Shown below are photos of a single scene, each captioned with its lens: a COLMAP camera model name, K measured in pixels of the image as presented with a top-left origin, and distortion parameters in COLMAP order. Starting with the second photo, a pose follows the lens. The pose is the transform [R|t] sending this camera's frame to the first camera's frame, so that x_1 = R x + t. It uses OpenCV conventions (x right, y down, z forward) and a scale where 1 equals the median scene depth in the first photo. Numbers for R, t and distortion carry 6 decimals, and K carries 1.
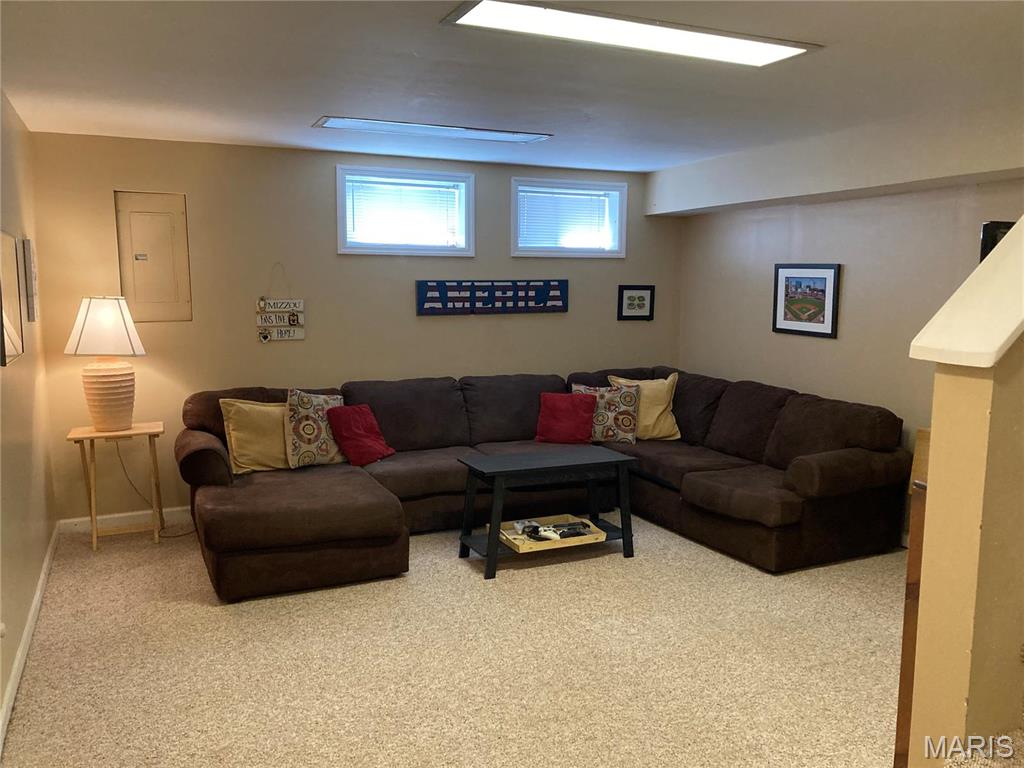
lens RADIAL K [[846.2, 0, 515.2], [0, 846.2, 390.7], [0, 0, 1]] dist [0.066813, -0.069720]
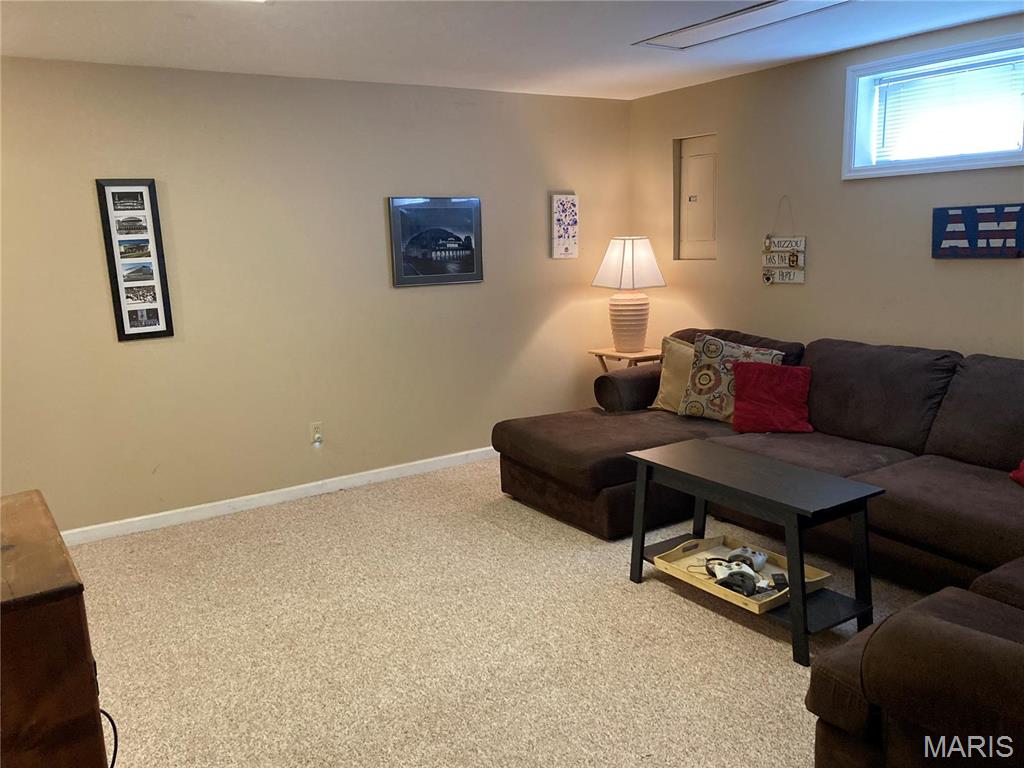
lens RADIAL K [[846.2, 0, 514.6], [0, 846.2, 377.4], [0, 0, 1]] dist [0.066813, -0.069720]
pose [[0.137225, 0.162269, -0.977158, 0.583509], [-0.088529, 0.984552, 0.151065, -0.072044], [0.986576, 0.065777, 0.149470, 0.590596]]
